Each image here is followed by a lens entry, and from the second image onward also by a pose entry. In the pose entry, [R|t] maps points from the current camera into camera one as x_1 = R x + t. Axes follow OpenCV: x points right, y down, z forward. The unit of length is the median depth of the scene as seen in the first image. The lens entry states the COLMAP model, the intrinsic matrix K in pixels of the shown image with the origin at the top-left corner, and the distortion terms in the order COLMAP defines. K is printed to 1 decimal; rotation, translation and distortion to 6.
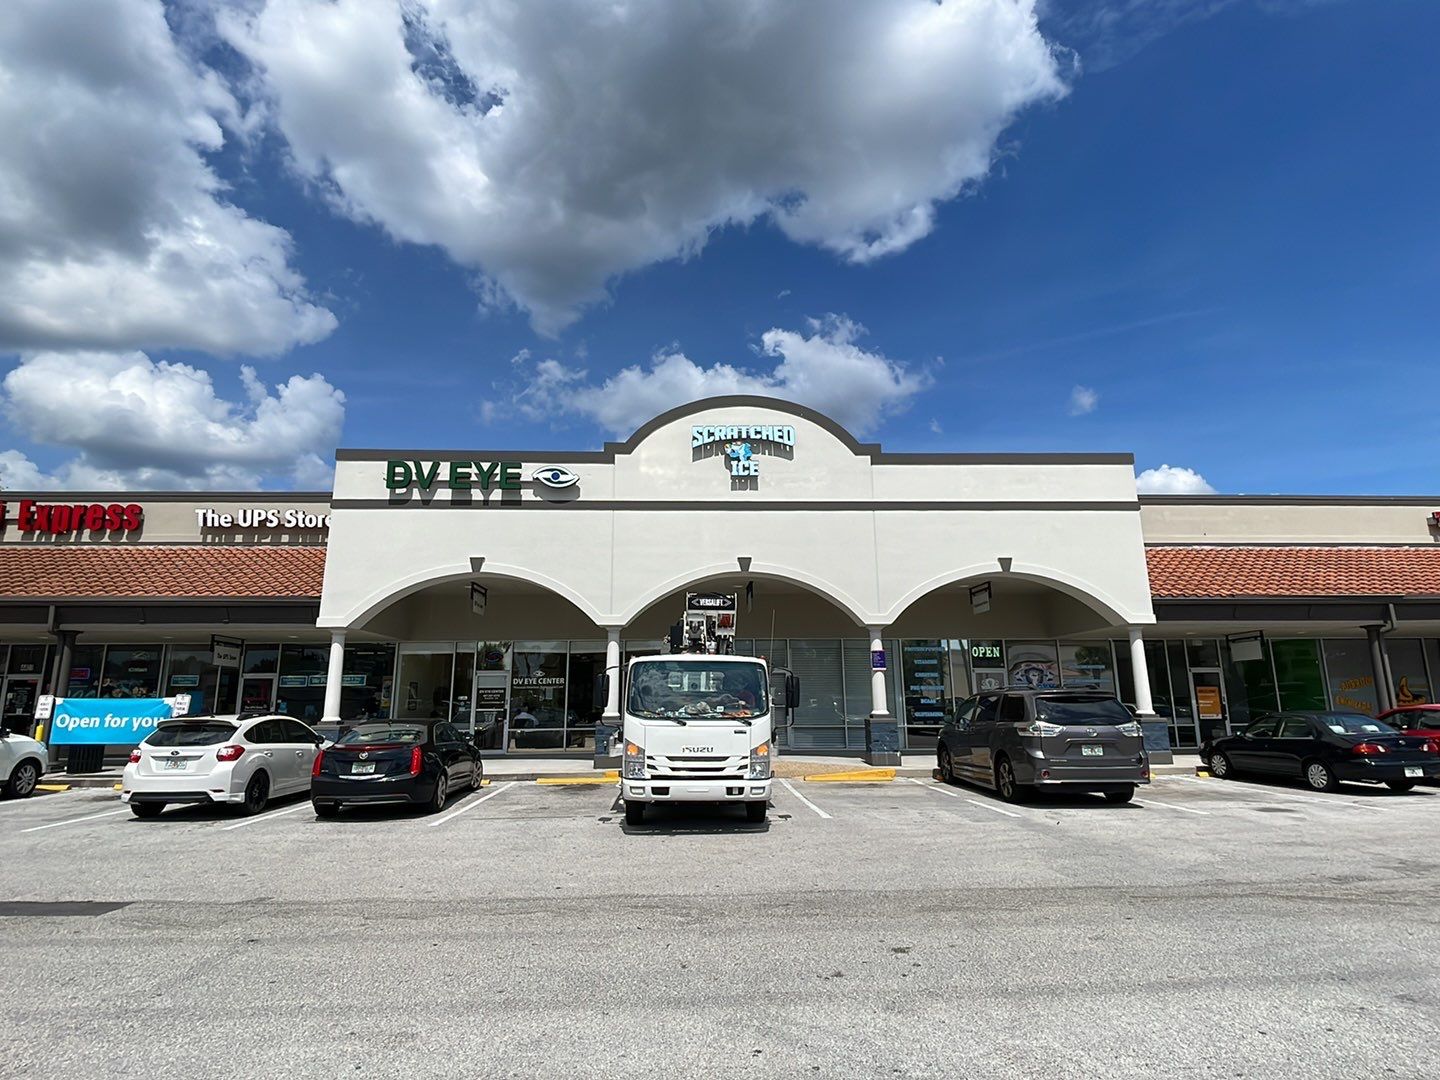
lens RADIAL K [[778.4, 0, 710.3], [0, 778.4, 533.7], [0, 0, 1]] dist [0.053644, -0.064254]
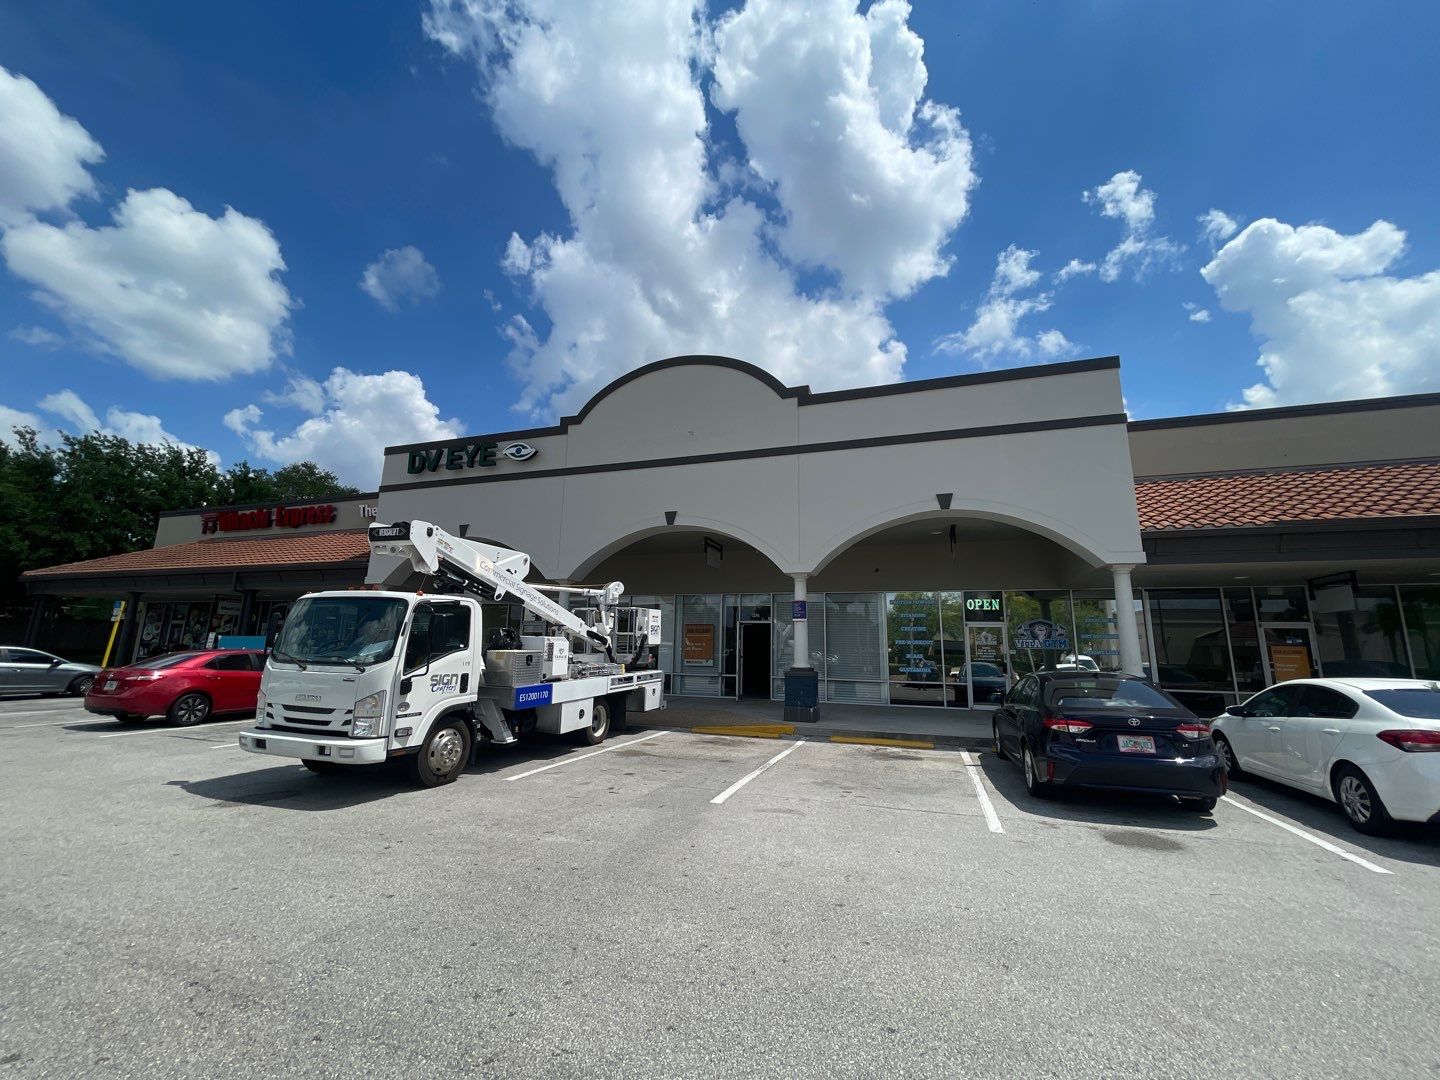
lens RADIAL K [[588.3, 0, 710.7], [0, 588.3, 540.0], [0, 0, 1]] dist [-0.008934, 0.000052]
pose [[0.928285, -0.043460, -0.369321, 0.377422], [0.051582, 0.998595, 0.012139, 0.061054], [0.368274, -0.030319, 0.929223, 0.296272]]
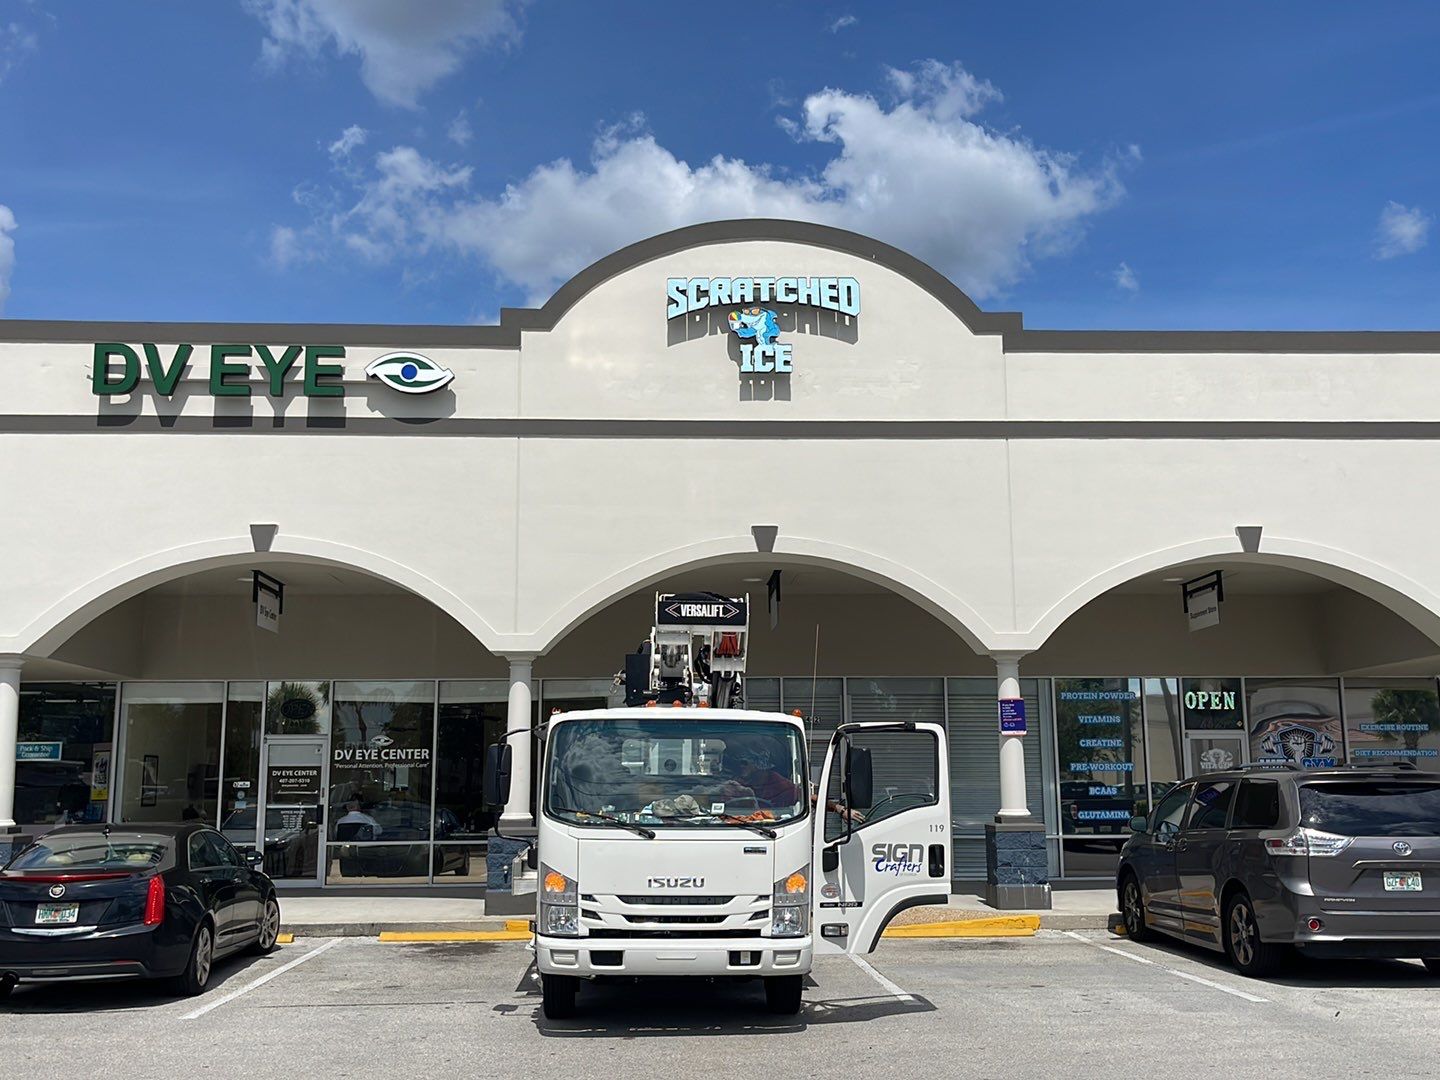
lens RADIAL K [[1419.6, 0, 718.3], [0, 1419.6, 549.3], [0, 0, 1]] dist [-0.004318, 0.005910]
pose [[0.999958, 0.001642, 0.009031, 0.003279], [-0.002041, 0.999011, 0.044407, 0.003366], [-0.008950, -0.044424, 0.998973, 0.028654]]
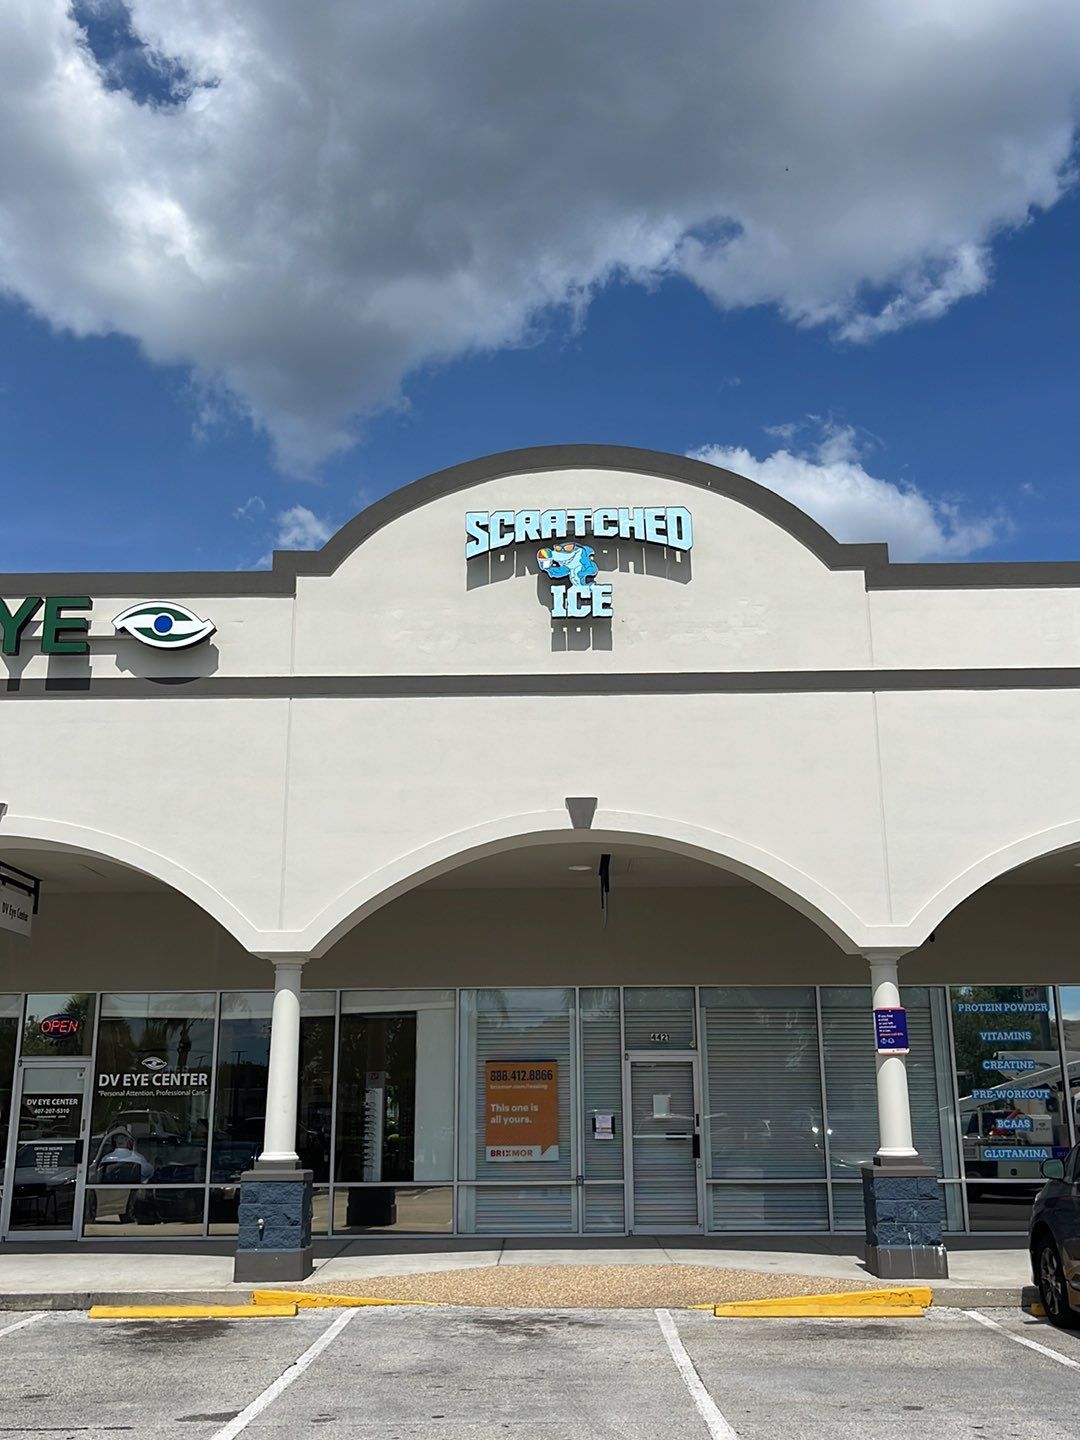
lens RADIAL K [[1419.6, 0, 535.0], [0, 1419.6, 726.3], [0, 0, 1]] dist [-0.004318, 0.005910]
pose [[0.998550, -0.013596, -0.052089, 0.060090], [0.010486, 0.998172, -0.059529, 0.037301], [0.052804, 0.058896, 0.996867, 0.189757]]
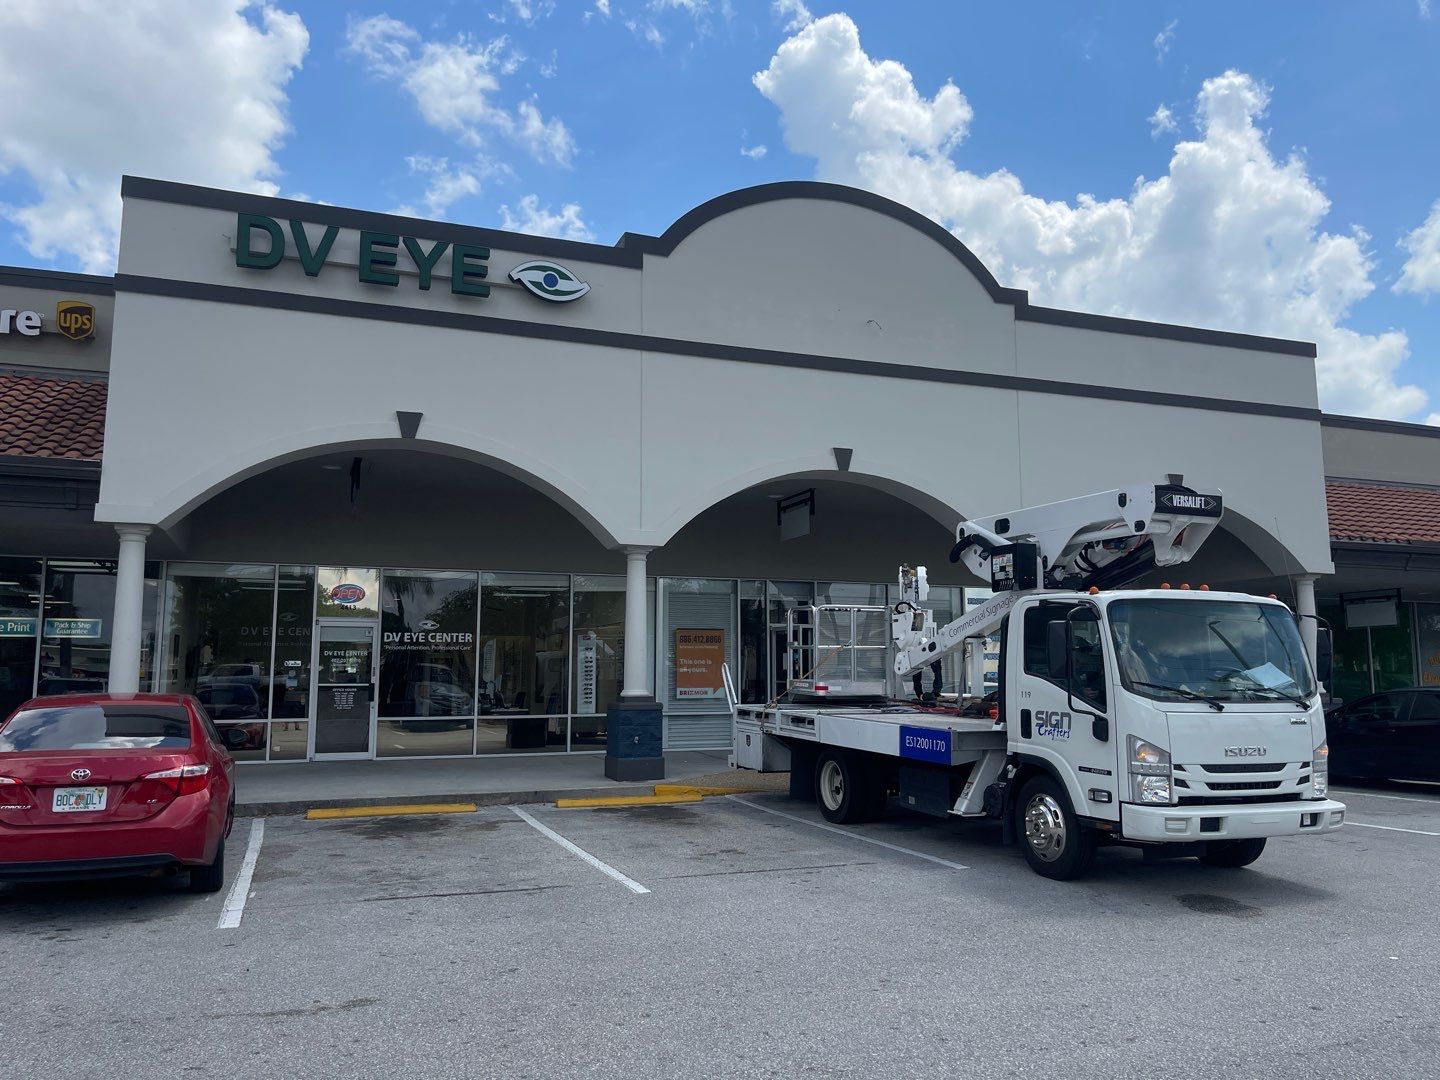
lens RADIAL K [[1103.8, 0, 718.0], [0, 1103.8, 537.7], [0, 0, 1]] dist [-0.000190, 0.037361]
pose [[0.947179, 0.045830, 0.317414, -0.329435], [-0.072055, 0.994844, 0.071373, 0.046314], [-0.312506, -0.090474, 0.945597, 0.183819]]
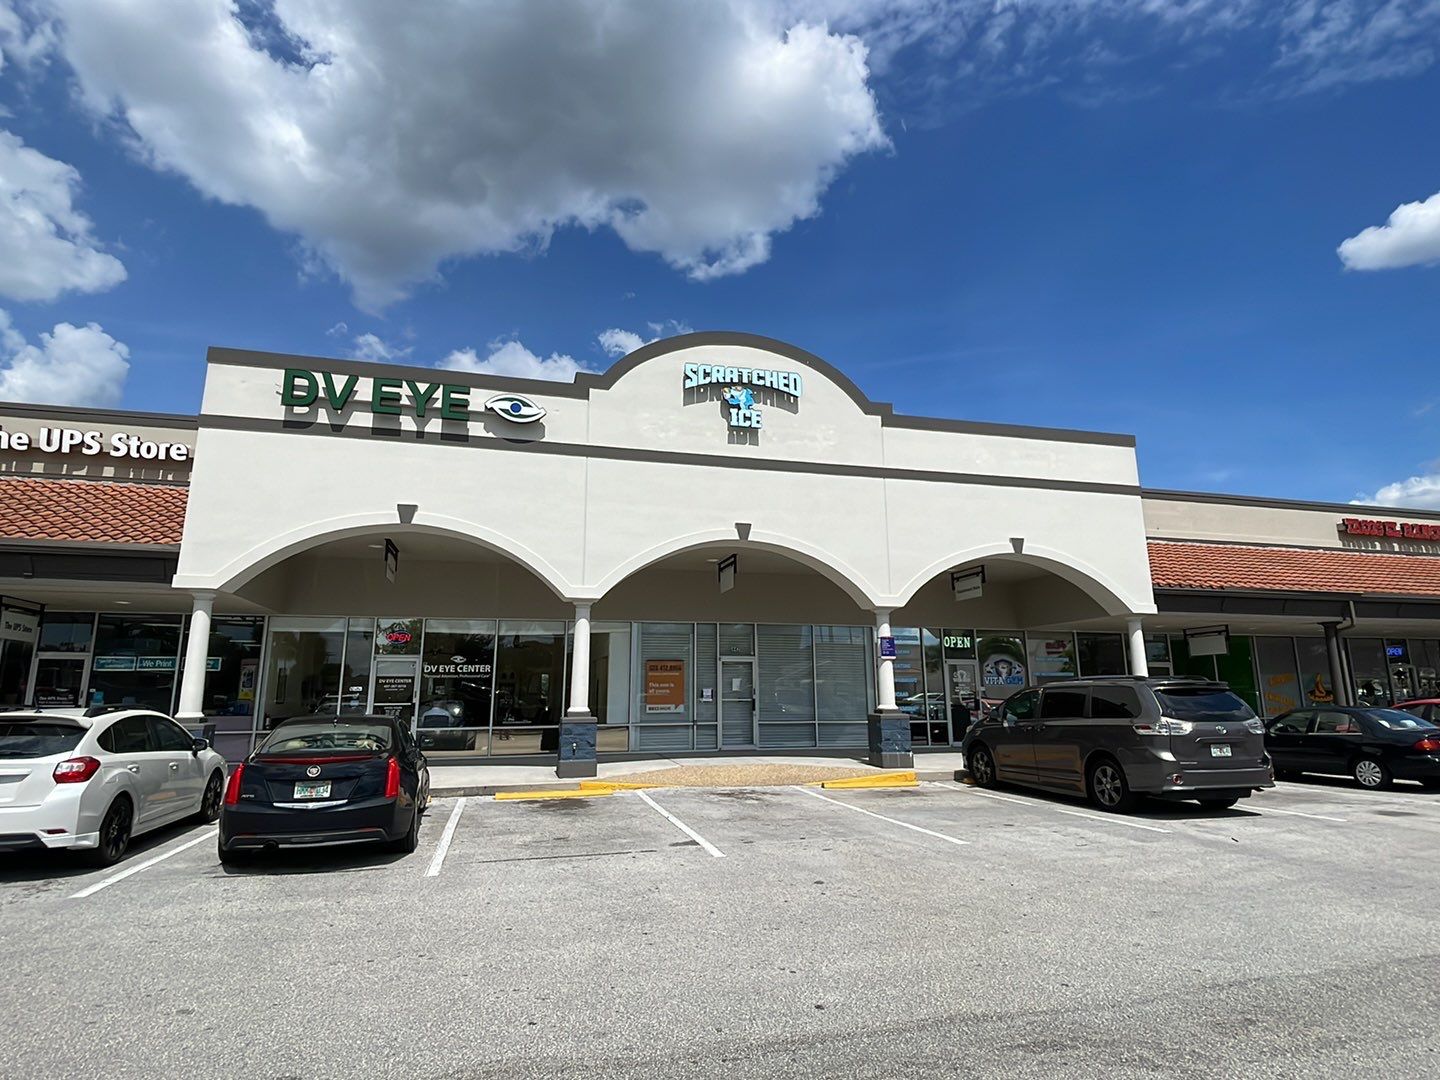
lens RADIAL K [[774.3, 0, 717.9], [0, 774.3, 533.9], [0, 0, 1]] dist [0.032941, -0.036650]
pose [[0.975487, 0.047726, 0.214817, -0.161470], [-0.048890, 0.998804, 0.000102, 0.043121], [-0.214556, -0.010602, 0.976654, 0.190207]]
